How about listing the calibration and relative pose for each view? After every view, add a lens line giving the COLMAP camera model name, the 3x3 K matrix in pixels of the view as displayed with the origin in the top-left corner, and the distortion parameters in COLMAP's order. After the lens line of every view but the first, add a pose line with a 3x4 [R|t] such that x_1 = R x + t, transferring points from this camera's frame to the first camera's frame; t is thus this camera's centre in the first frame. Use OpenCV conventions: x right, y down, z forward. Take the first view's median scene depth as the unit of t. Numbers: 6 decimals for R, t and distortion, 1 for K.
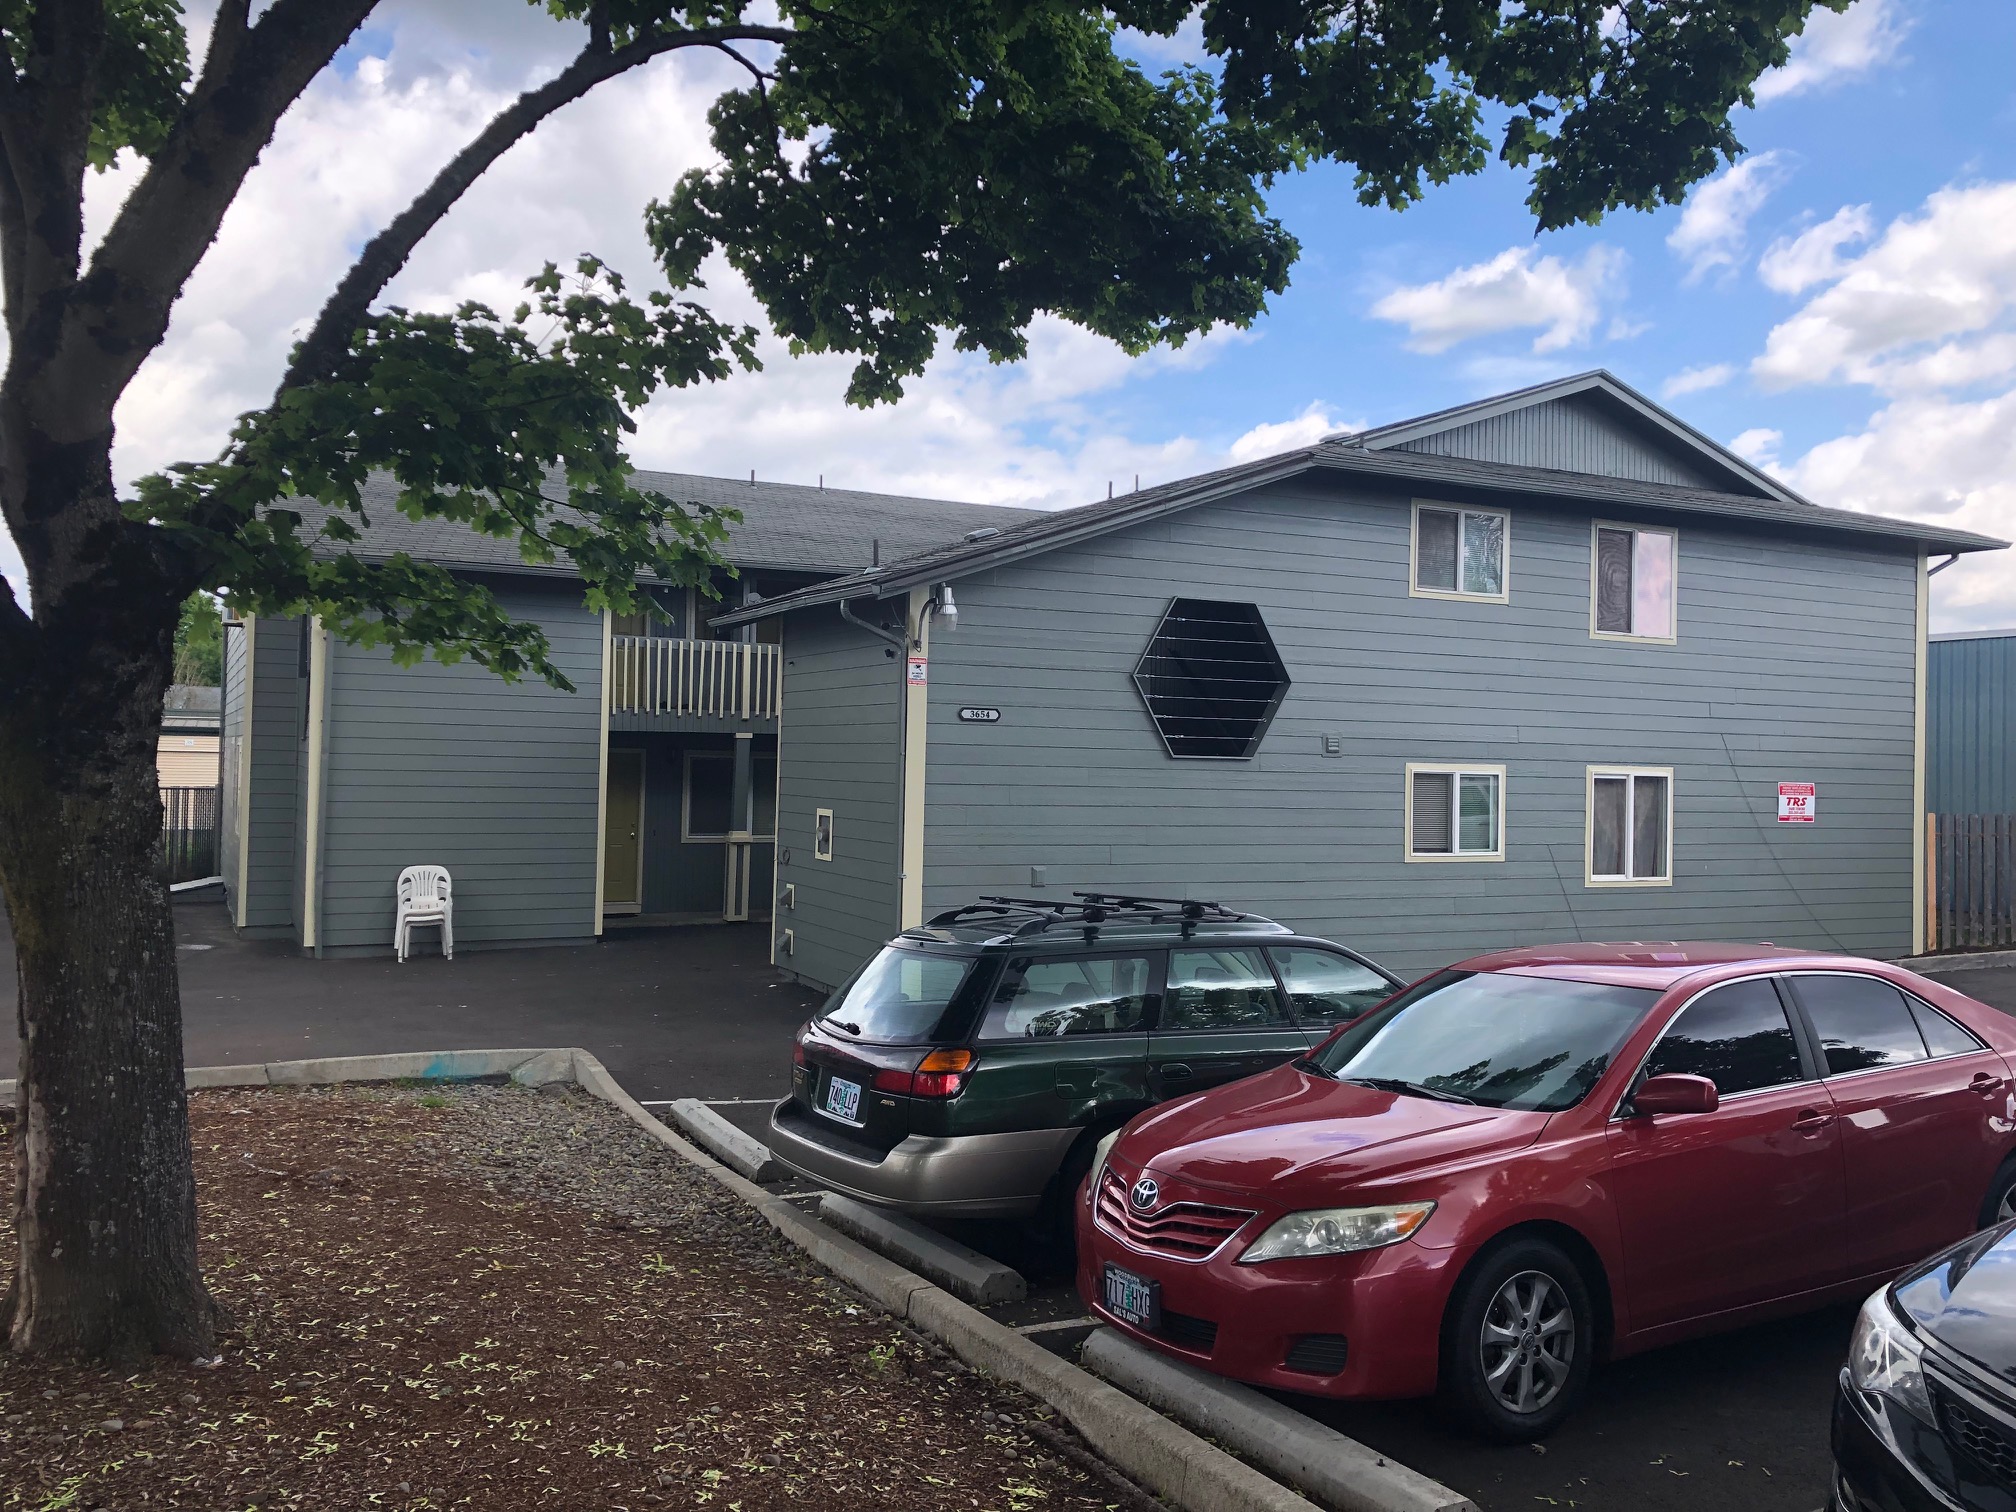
lens RADIAL K [[1789.6, 0, 1008.0], [0, 1789.6, 756.0], [0, 0, 1]] dist [0.114684, -0.005641]
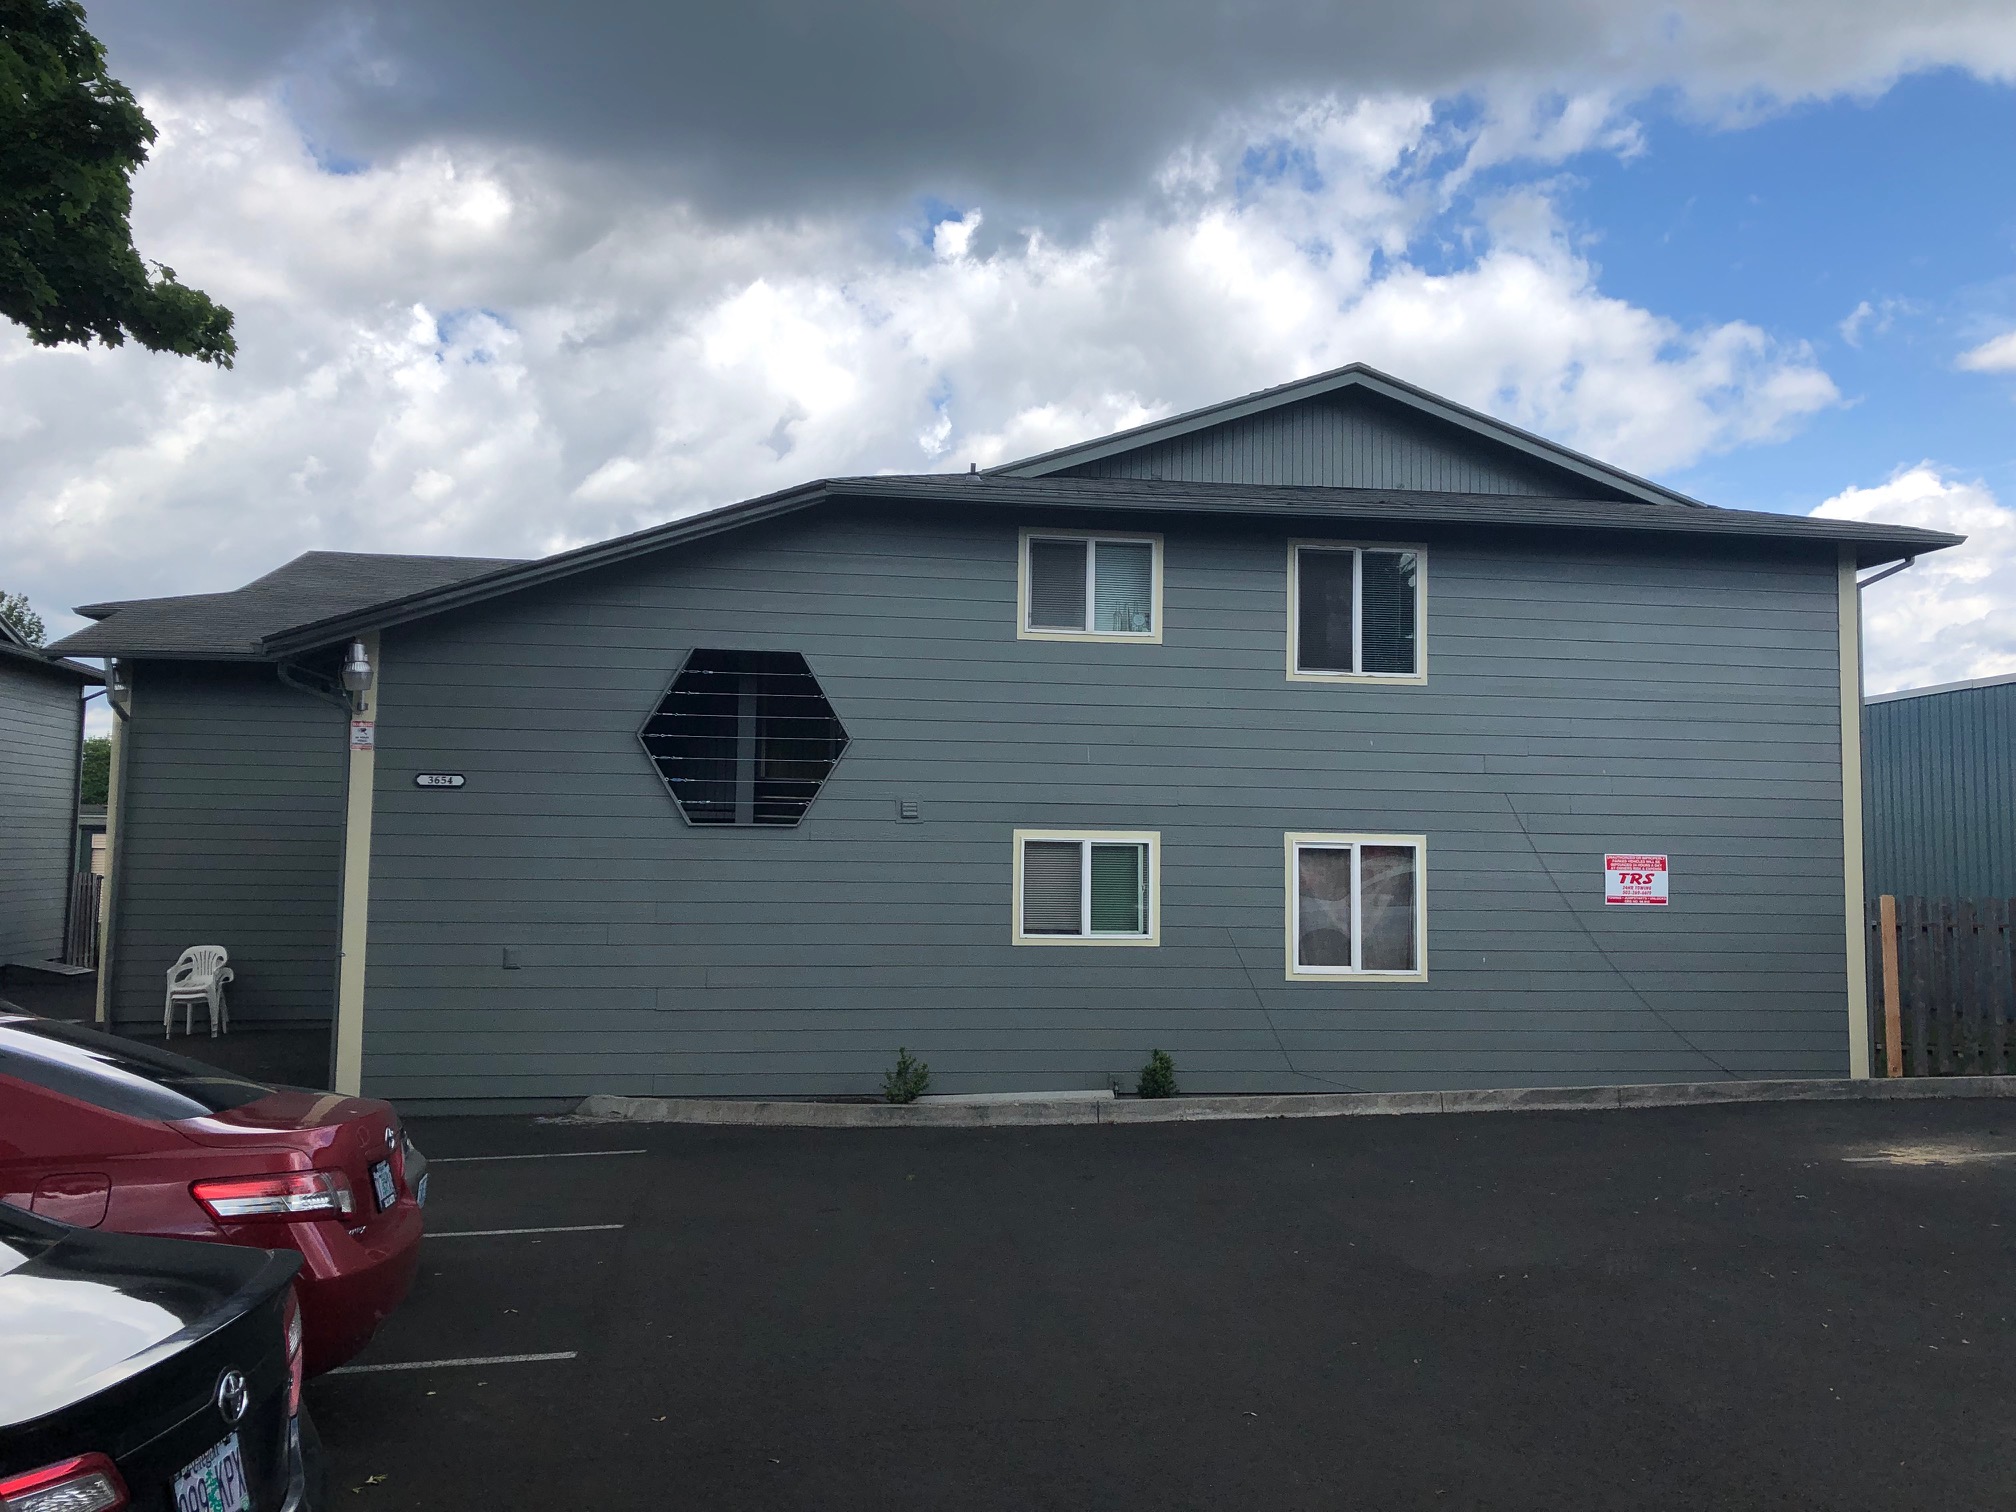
lens RADIAL K [[1789.6, 0, 1008.0], [0, 1789.6, 756.0], [0, 0, 1]] dist [0.114684, -0.005641]
pose [[0.934837, -0.027880, -0.353981, 0.515595], [0.006162, 0.998036, -0.062335, 0.021701], [0.355023, 0.056091, 0.933173, 0.192248]]
